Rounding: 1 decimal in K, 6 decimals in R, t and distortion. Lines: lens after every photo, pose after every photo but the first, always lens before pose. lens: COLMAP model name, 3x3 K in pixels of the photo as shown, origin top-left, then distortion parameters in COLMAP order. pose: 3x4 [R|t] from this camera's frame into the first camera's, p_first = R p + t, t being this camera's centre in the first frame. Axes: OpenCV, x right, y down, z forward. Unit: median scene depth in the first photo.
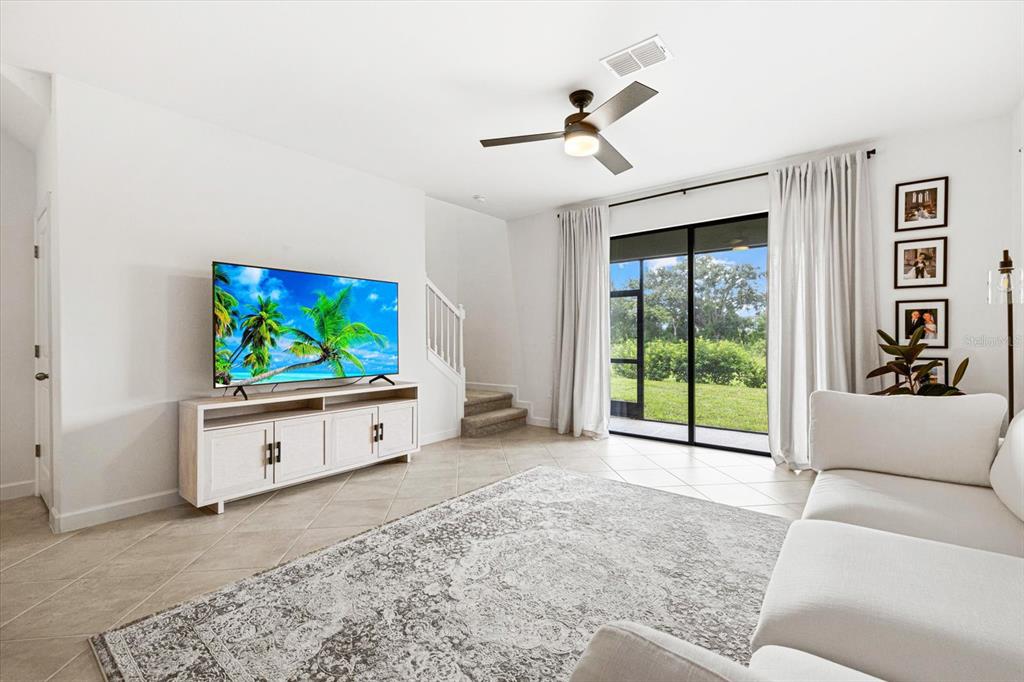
lens RADIAL K [[441.2, 0, 510.2], [0, 441.2, 339.3], [0, 0, 1]] dist [0.004641, -0.000188]
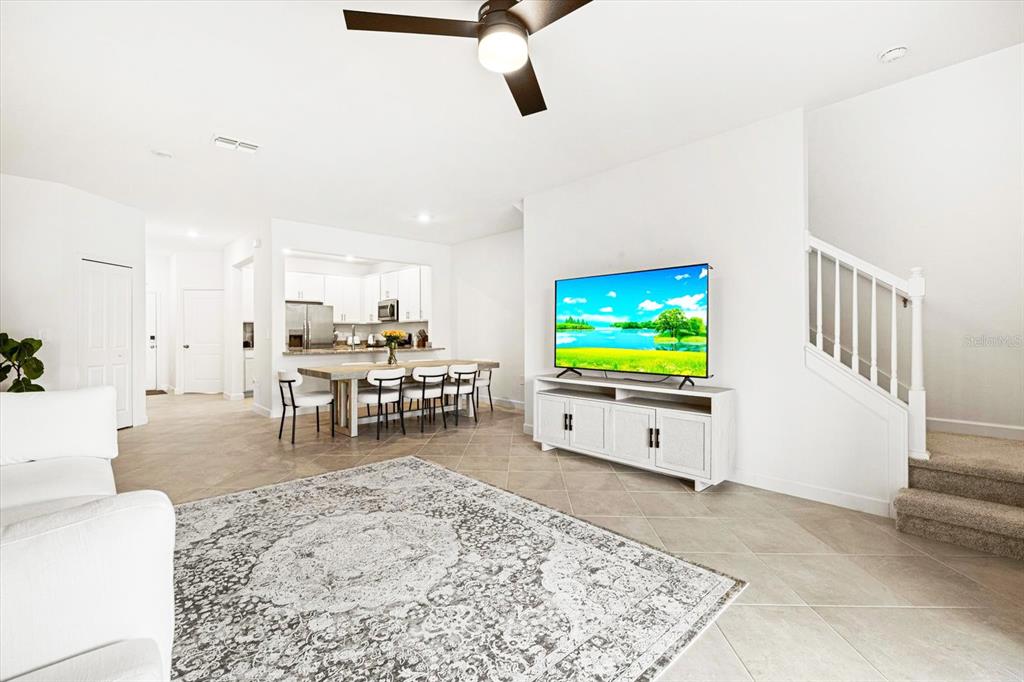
lens RADIAL K [[441.2, 0, 514.8], [0, 441.2, 337.1], [0, 0, 1]] dist [0.004641, -0.000188]
pose [[-0.129517, 0.010109, -0.991526, 0.839351], [-0.002274, 0.999942, 0.010492, -0.004192], [0.991575, 0.003614, -0.129487, 1.119274]]
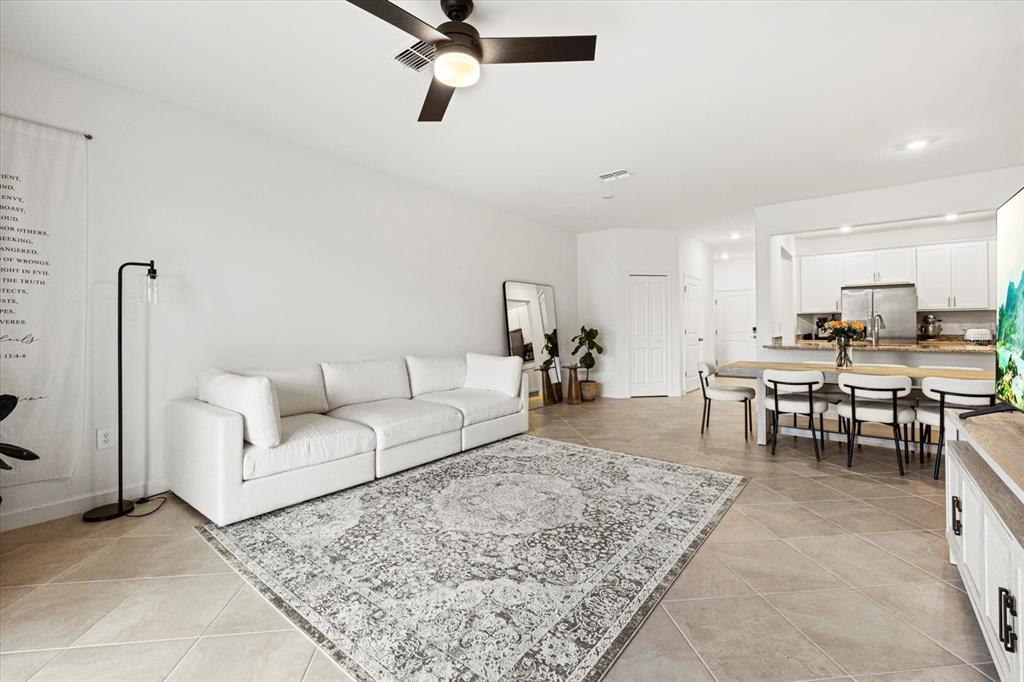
lens RADIAL K [[441.2, 0, 506.7], [0, 441.2, 340.2], [0, 0, 1]] dist [0.004641, -0.000188]
pose [[-0.999947, 0.008767, -0.005322, 0.086690], [0.008588, 0.999429, 0.032682, -0.005435], [0.005605, 0.032635, -0.999452, 1.754223]]
